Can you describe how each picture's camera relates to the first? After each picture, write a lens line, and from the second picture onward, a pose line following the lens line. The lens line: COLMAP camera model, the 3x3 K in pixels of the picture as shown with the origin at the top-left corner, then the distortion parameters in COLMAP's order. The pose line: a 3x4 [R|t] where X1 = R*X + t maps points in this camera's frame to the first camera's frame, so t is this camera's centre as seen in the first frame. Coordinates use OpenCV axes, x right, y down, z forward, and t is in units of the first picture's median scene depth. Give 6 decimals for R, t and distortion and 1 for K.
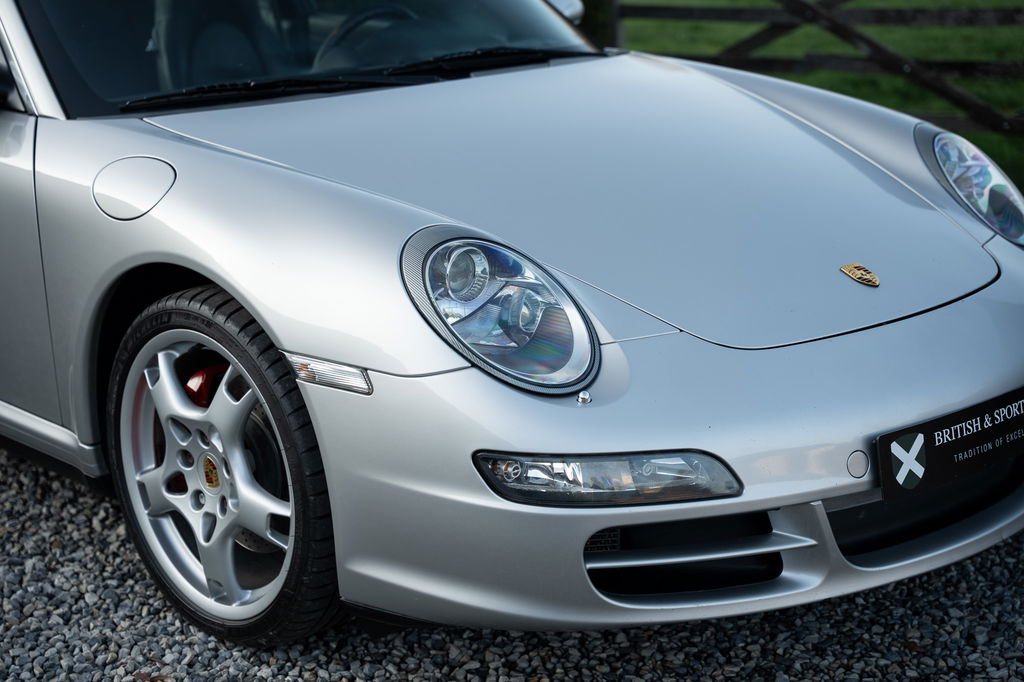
lens RADIAL K [[1956.4, 0, 504.9], [0, 1956.4, 346.9], [0, 0, 1]] dist [0.286896, 0.000000]
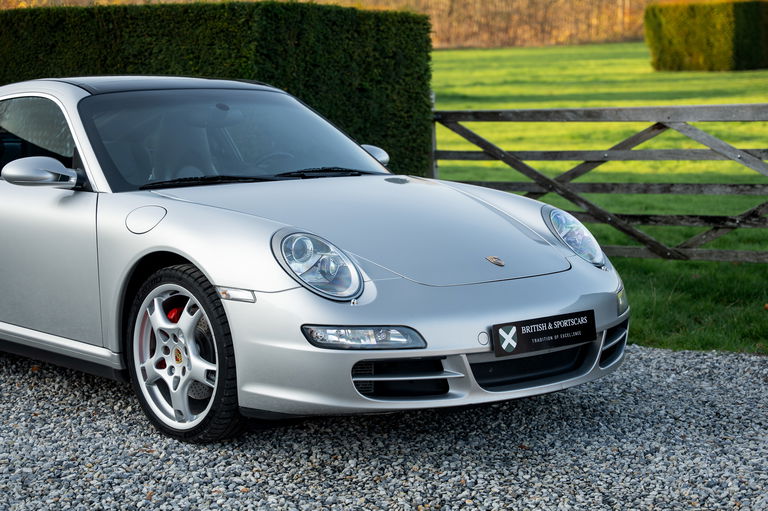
lens RADIAL K [[1637.0, 0, 385.4], [0, 1637.0, 257.7], [0, 0, 1]] dist [0.201726, 0.000000]
pose [[0.999752, 0.011702, -0.018936, 0.095427], [-0.014599, 0.986853, -0.160958, 0.234506], [0.016803, 0.161195, 0.986780, -0.685046]]
